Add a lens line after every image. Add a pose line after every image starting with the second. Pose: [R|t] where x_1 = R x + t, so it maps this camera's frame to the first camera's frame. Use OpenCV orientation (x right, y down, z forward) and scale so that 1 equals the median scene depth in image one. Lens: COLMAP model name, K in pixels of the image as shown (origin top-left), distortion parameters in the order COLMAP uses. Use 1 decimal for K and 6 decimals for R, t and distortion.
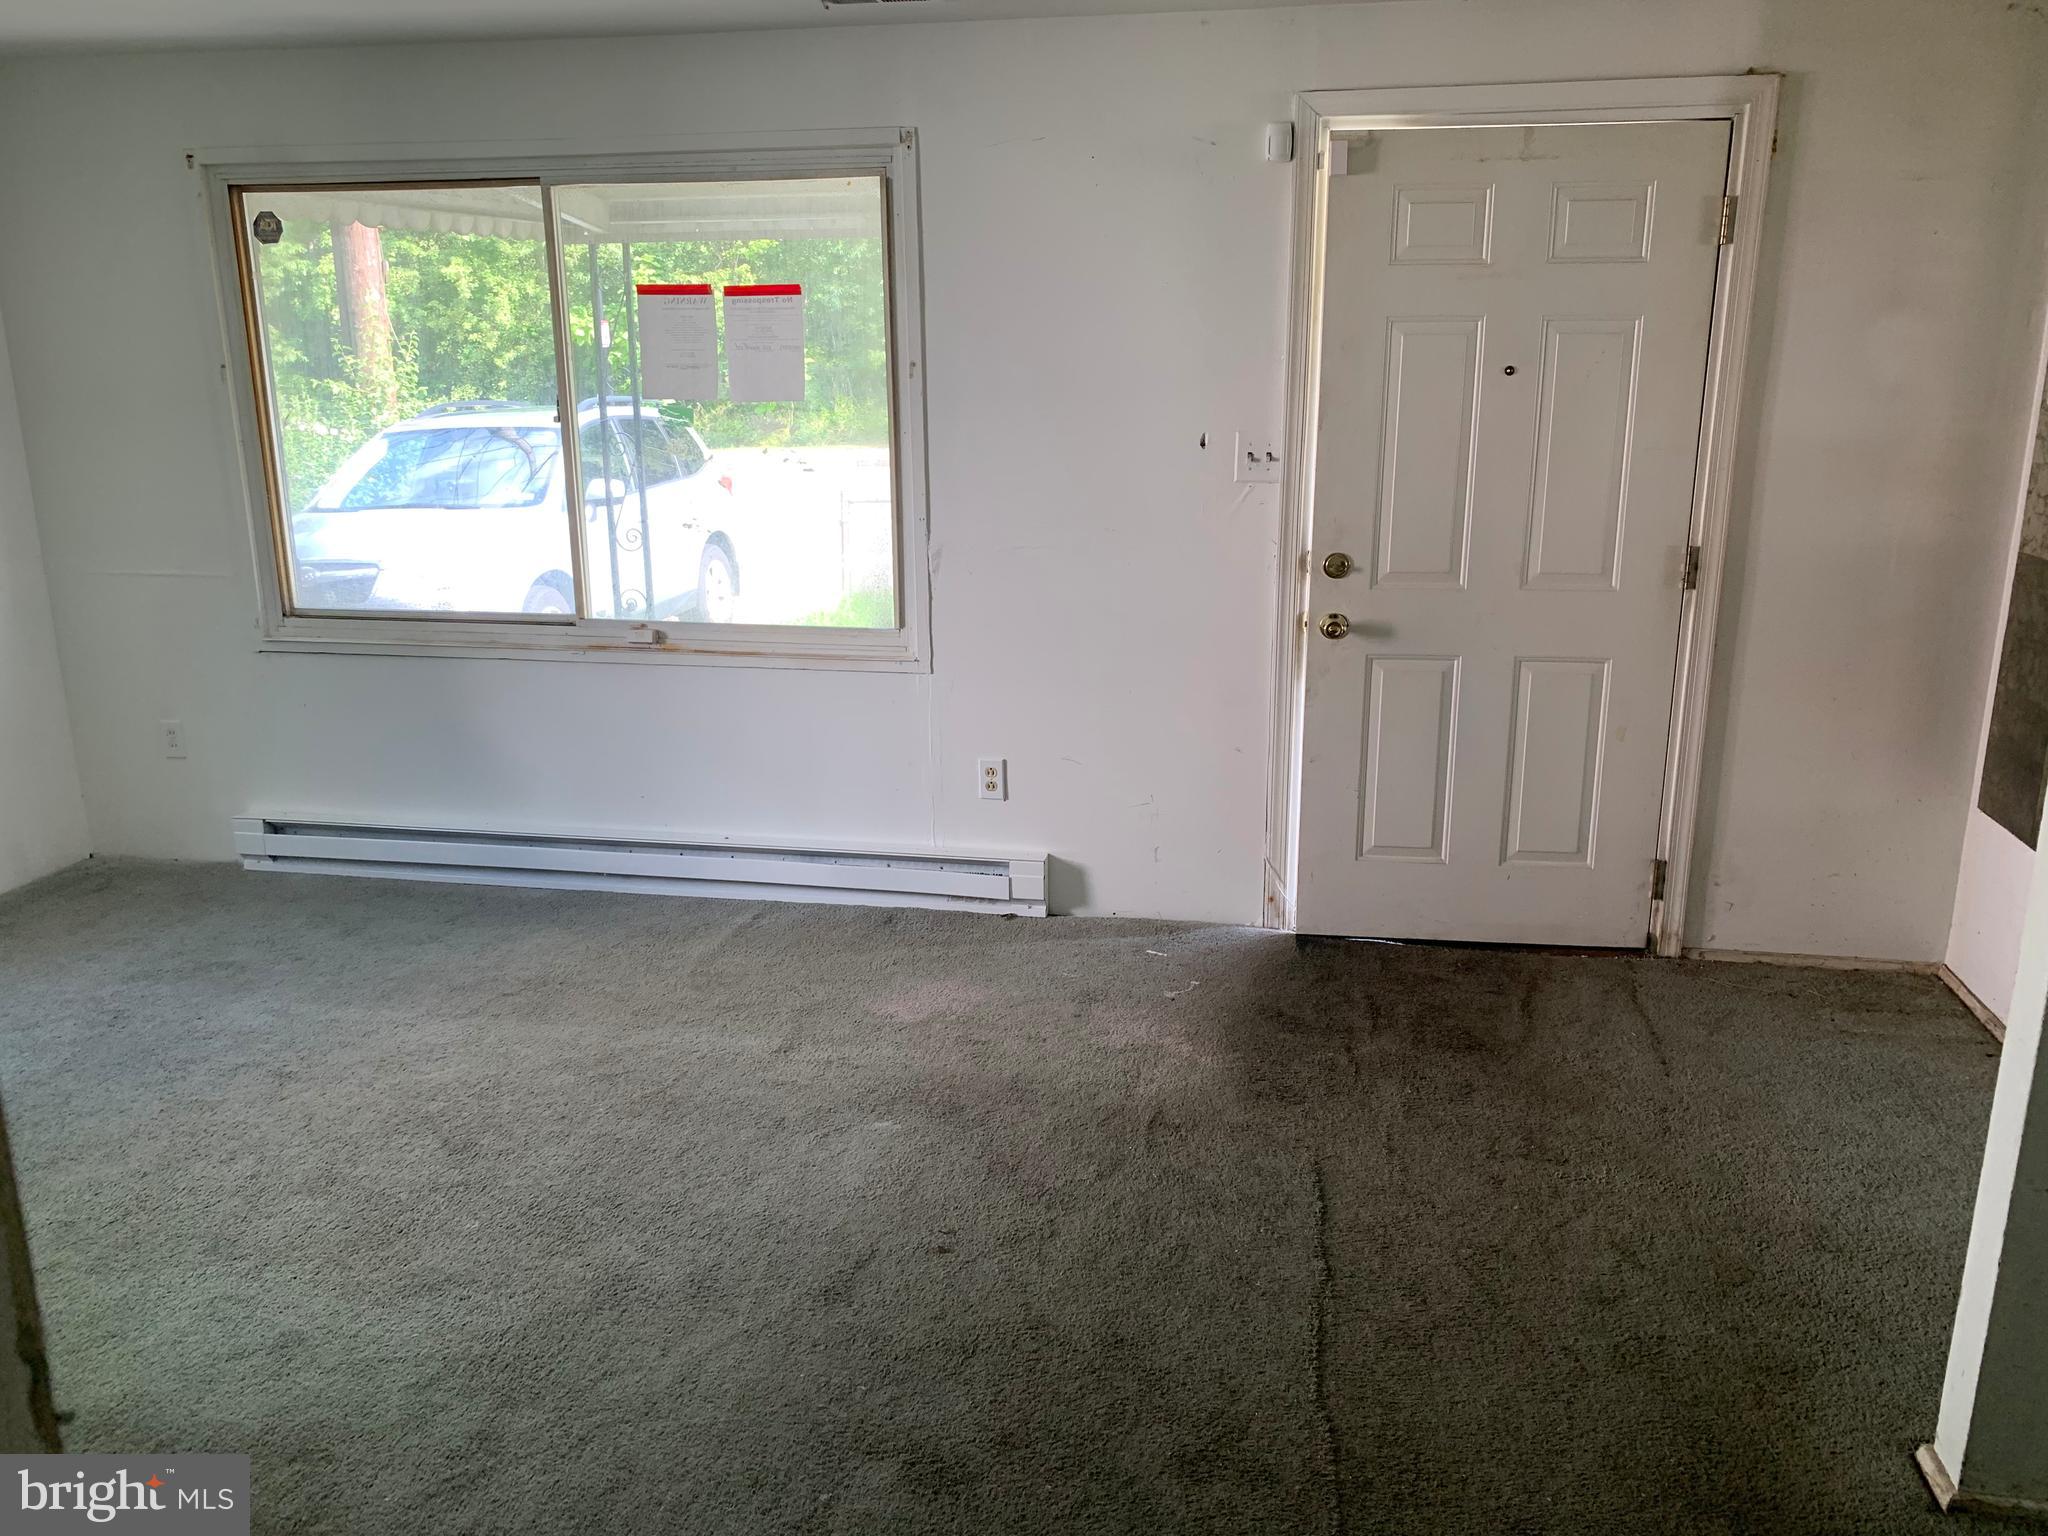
lens RADIAL K [[1564.1, 0, 1015.2], [0, 1564.1, 751.7], [0, 0, 1]] dist [0.000271, -0.010497]
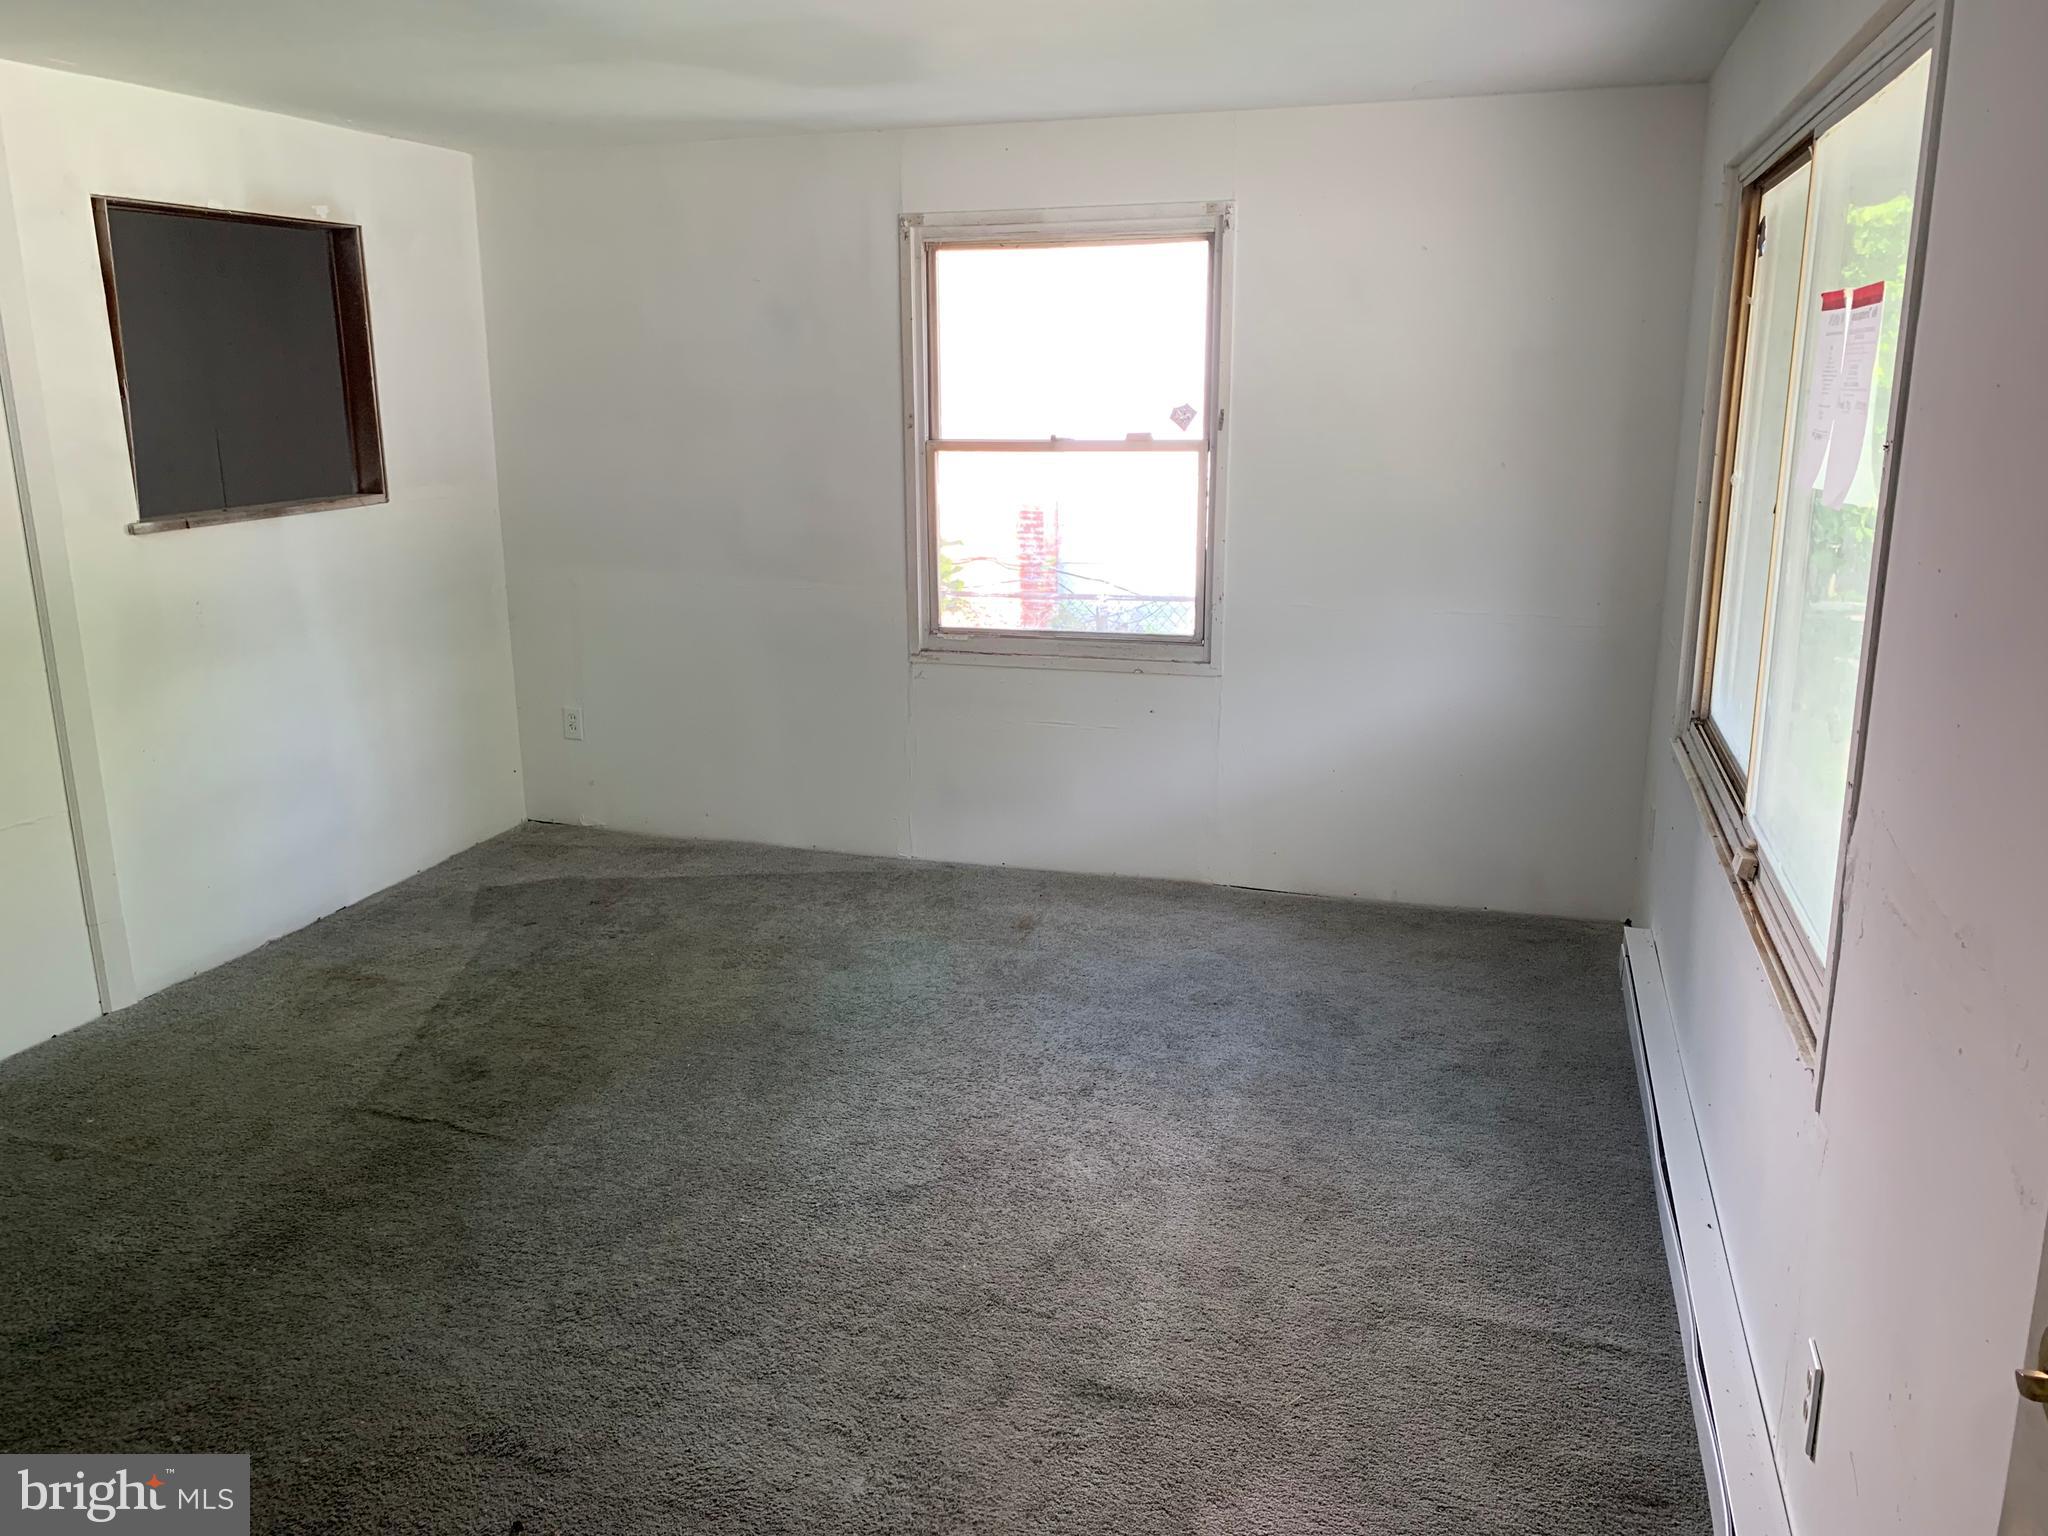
lens RADIAL K [[1564.1, 0, 1015.2], [0, 1564.1, 751.7], [0, 0, 1]] dist [0.000271, -0.010497]
pose [[-0.114096, 0.235253, -0.965214, 0.450388], [-0.252194, 0.932875, 0.257182, -0.239520], [0.960927, 0.272764, -0.047108, 0.887536]]
